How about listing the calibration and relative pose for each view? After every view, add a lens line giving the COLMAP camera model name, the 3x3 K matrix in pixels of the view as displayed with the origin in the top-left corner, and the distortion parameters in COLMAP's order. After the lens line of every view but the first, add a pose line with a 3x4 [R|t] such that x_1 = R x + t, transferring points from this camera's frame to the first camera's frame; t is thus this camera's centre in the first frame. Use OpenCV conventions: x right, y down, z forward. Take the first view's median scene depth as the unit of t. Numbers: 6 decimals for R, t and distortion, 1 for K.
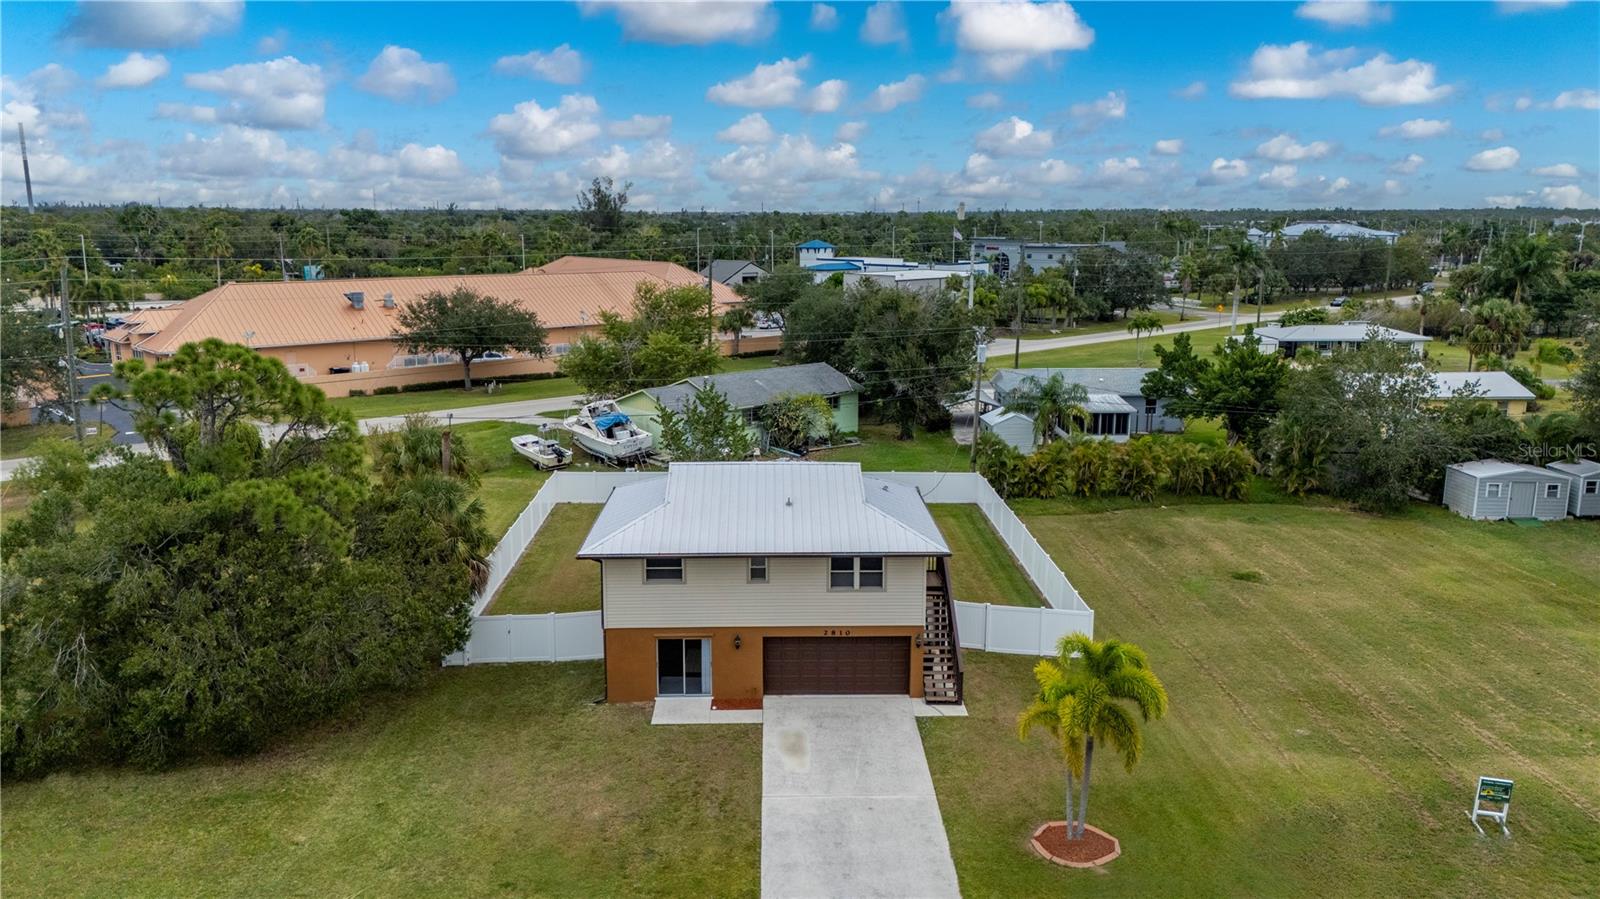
lens RADIAL K [[1169.4, 0, 800.0], [0, 1169.4, 449.5], [0, 0, 1]] dist [0.041514, -0.005276]
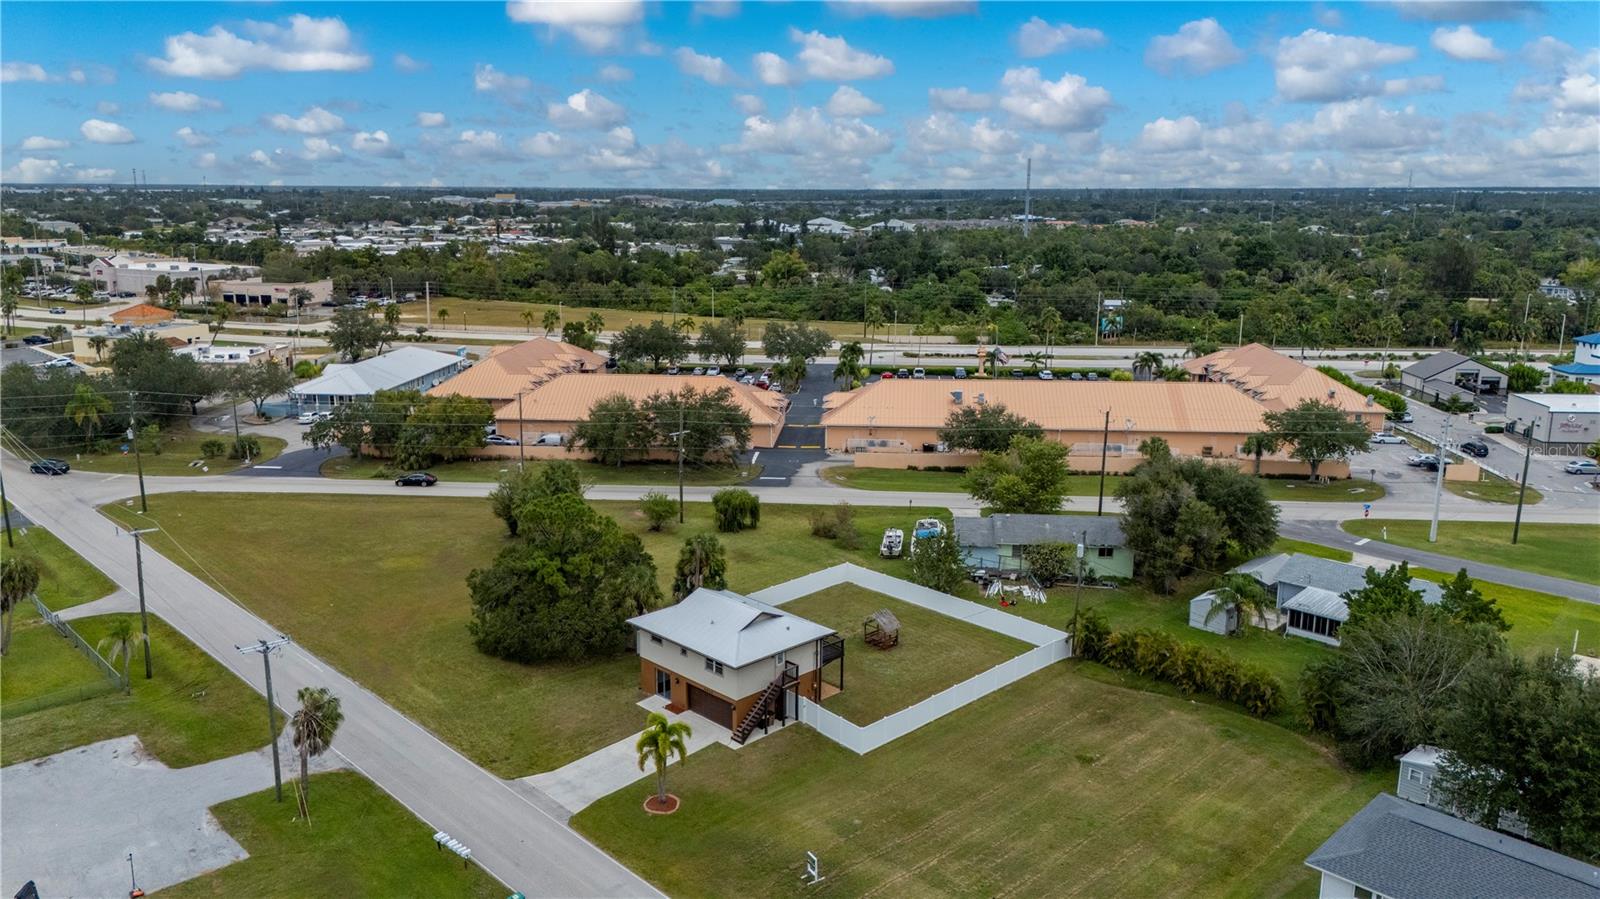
lens RADIAL K [[1192.3, 0, 802.1], [0, 1192.3, 394.8], [0, 0, 1]] dist [0.049788, -0.002182]
pose [[0.676717, 0.125221, -0.725516, 1.477594], [-0.143273, 0.988989, 0.037059, -0.424496], [0.722168, 0.078868, 0.687206, -0.348366]]
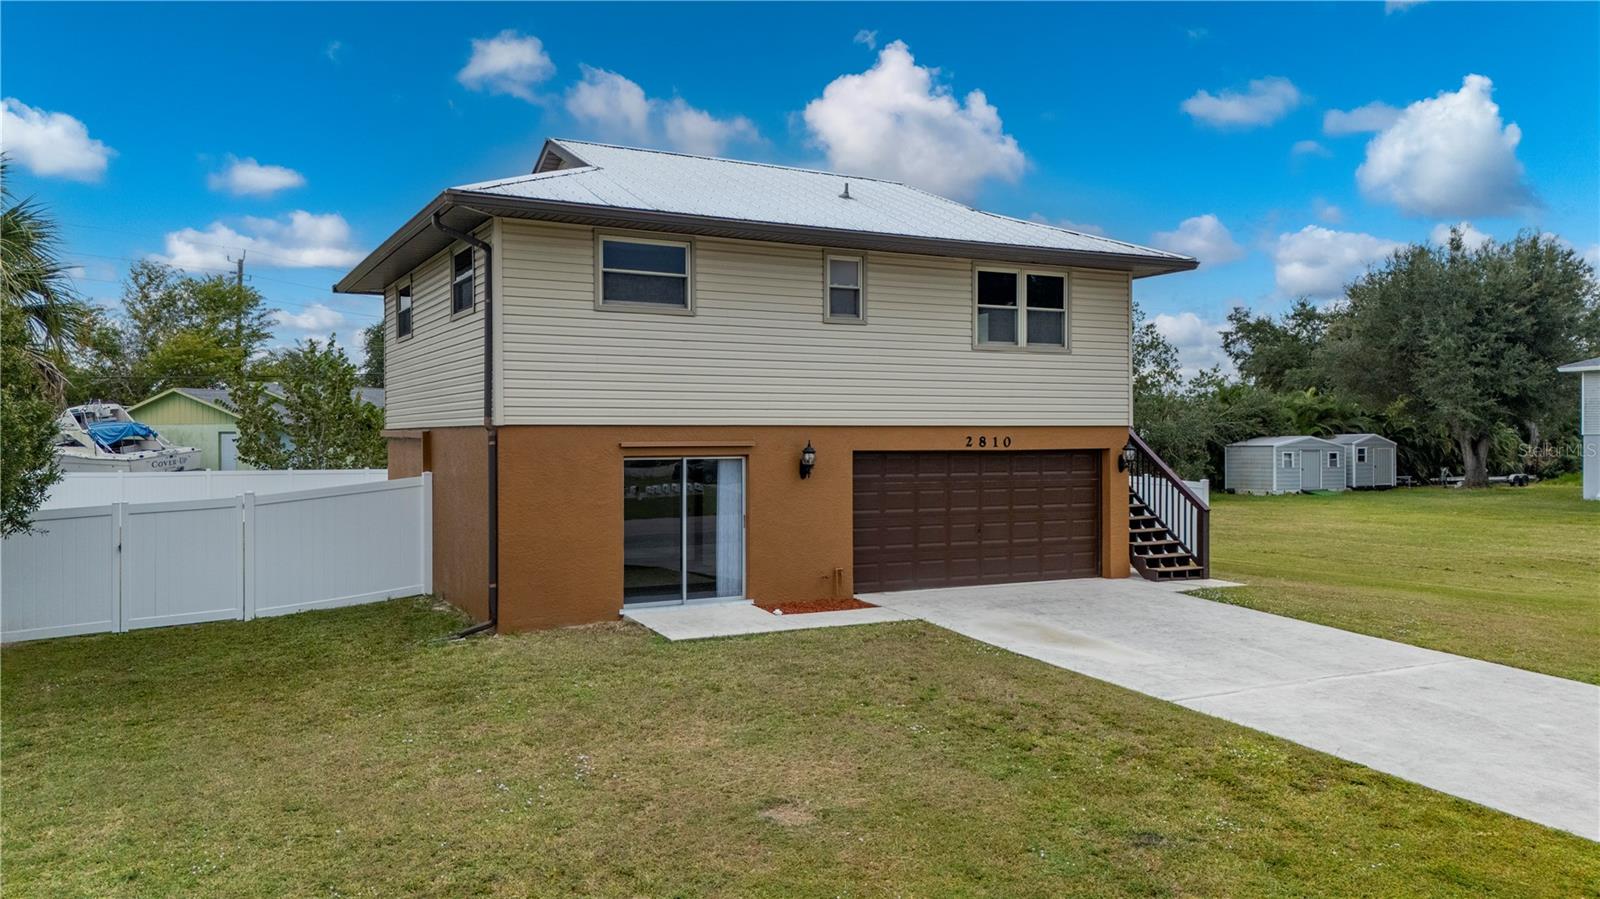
lens RADIAL K [[1169.4, 0, 800.0], [0, 1169.4, 449.5], [0, 0, 1]] dist [0.041514, -0.005276]
pose [[0.899742, -0.011105, 0.436281, -0.220642], [0.086576, 0.984350, -0.153490, 0.205778], [-0.427749, 0.175872, 0.886623, 0.562331]]
